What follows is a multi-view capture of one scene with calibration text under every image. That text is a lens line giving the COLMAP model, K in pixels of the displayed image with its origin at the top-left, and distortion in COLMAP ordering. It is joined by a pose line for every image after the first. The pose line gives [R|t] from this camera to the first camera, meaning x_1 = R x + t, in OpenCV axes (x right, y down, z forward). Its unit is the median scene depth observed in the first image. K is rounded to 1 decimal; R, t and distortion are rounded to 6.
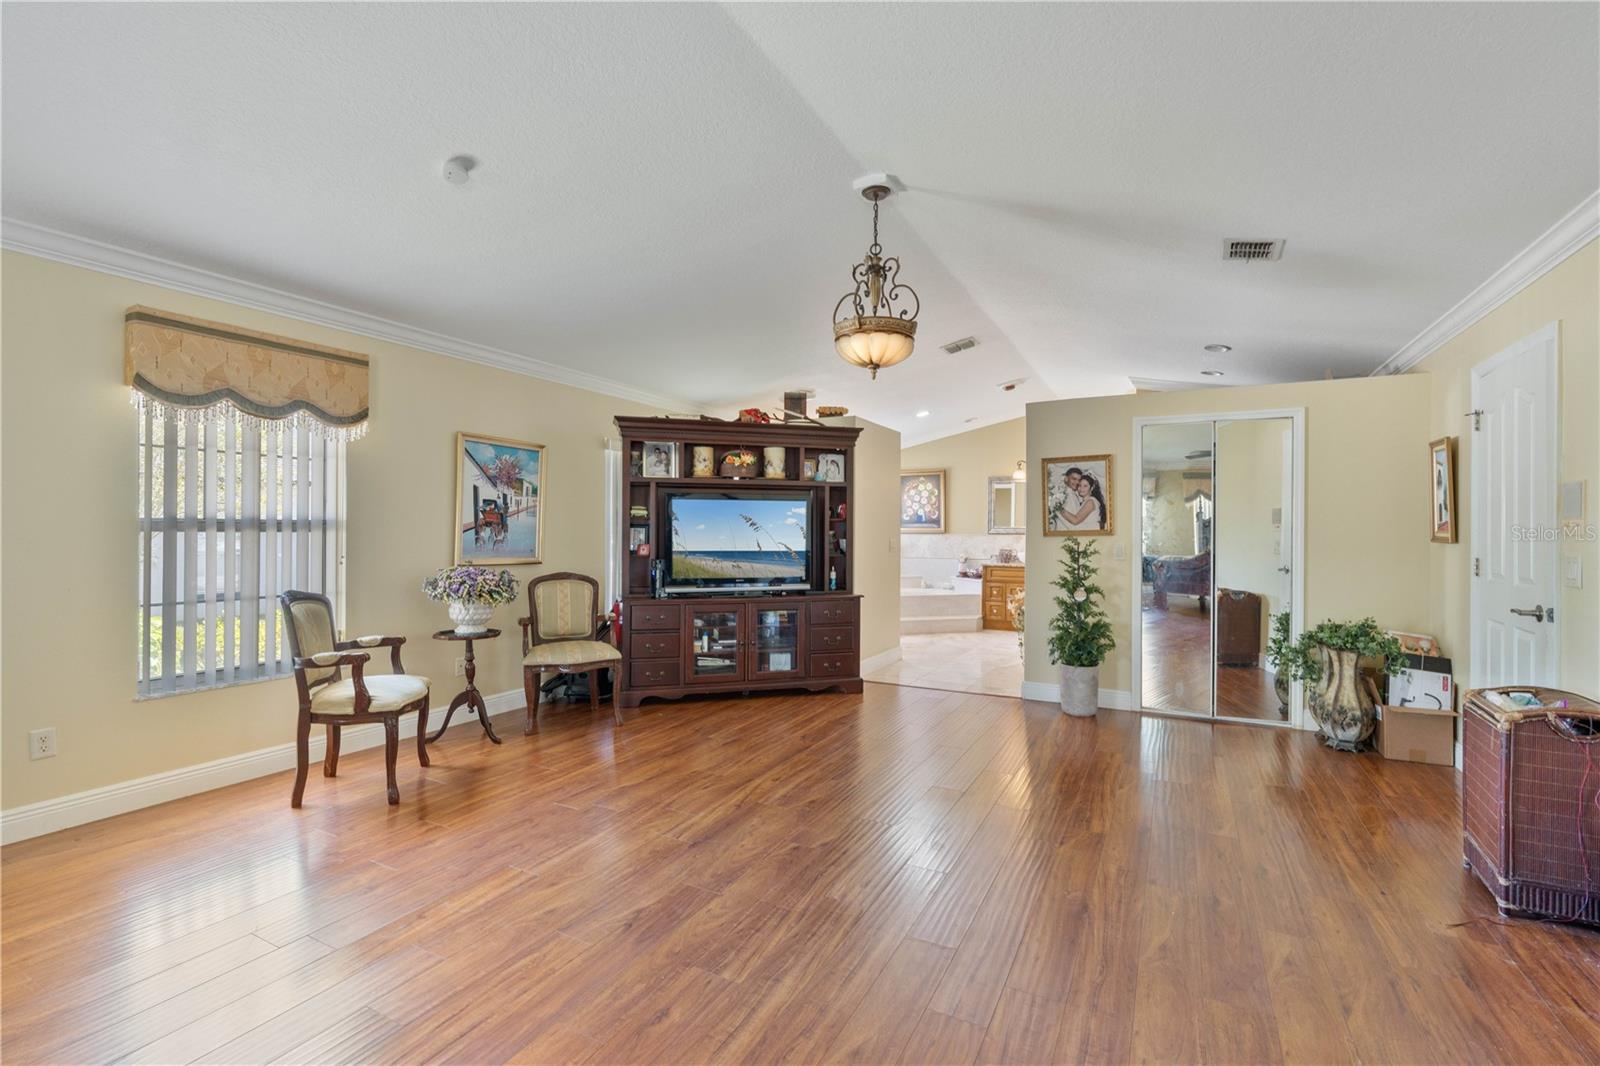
lens RADIAL K [[730.1, 0, 794.8], [0, 730.1, 529.2], [0, 0, 1]] dist [-0.004850, 0.003649]
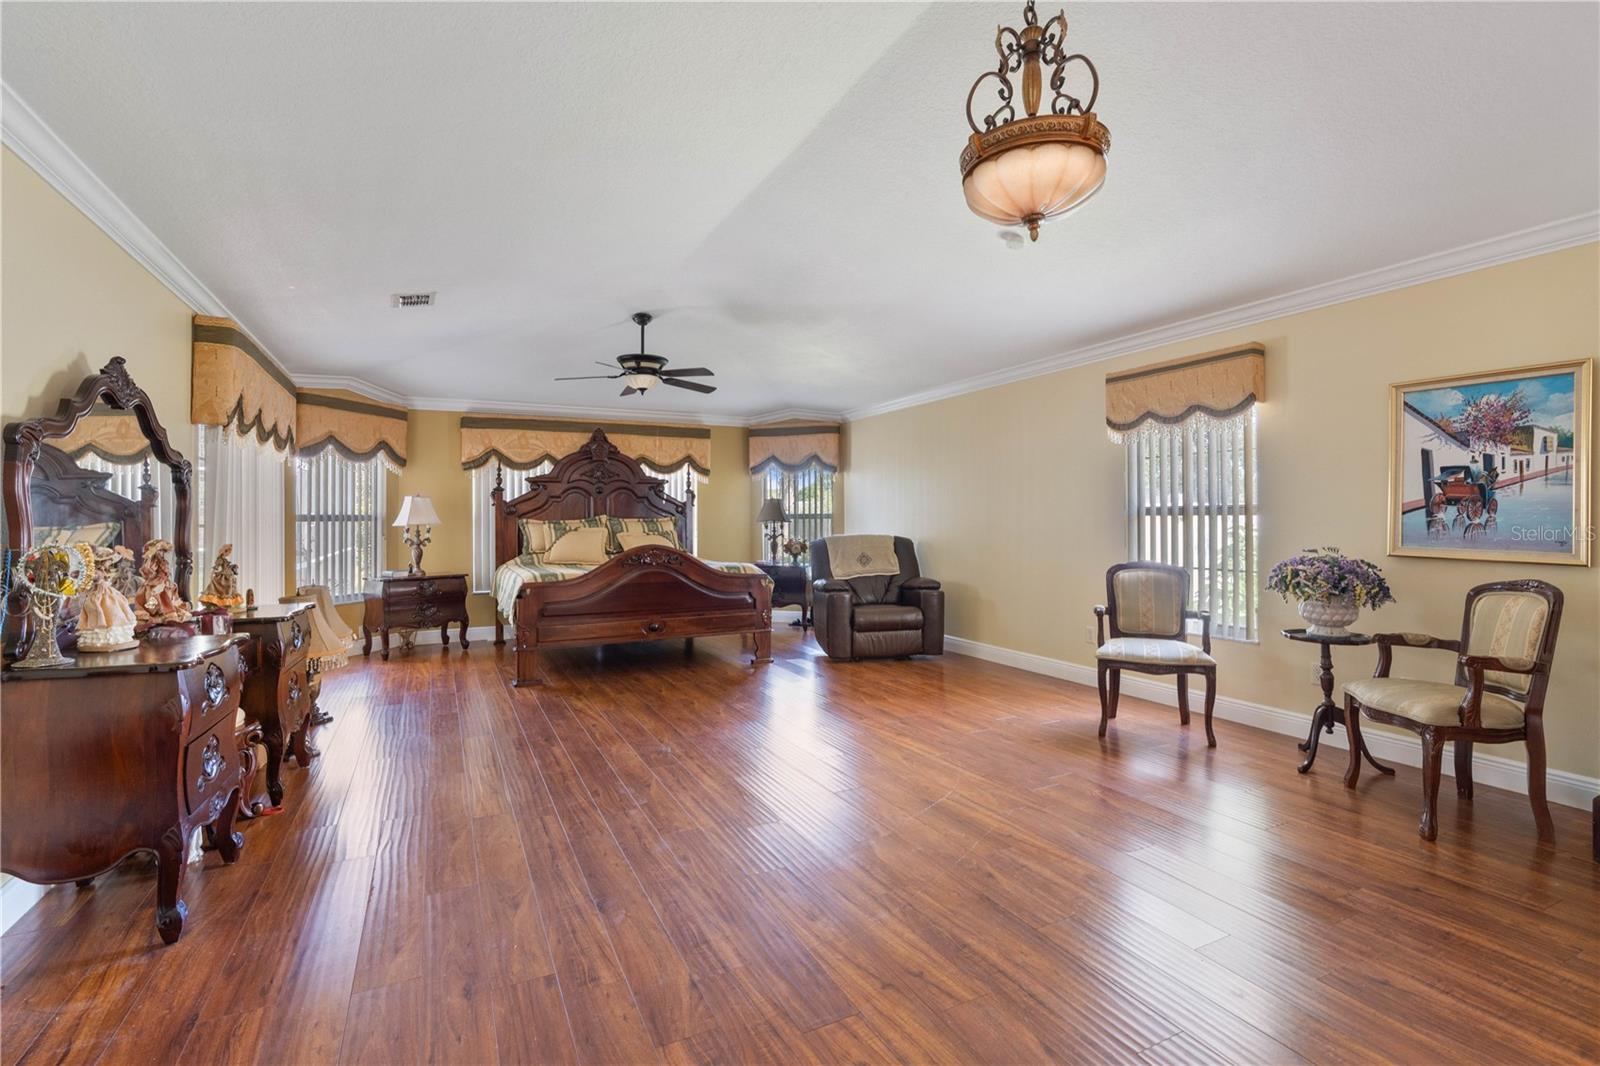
lens RADIAL K [[730.1, 0, 795.4], [0, 730.1, 521.9], [0, 0, 1]] dist [-0.004850, 0.003649]
pose [[-0.586437, -0.000619, -0.809995, 0.501444], [0.003946, 0.999986, -0.003621, 0.012391], [0.809985, -0.005320, -0.586426, 0.869608]]
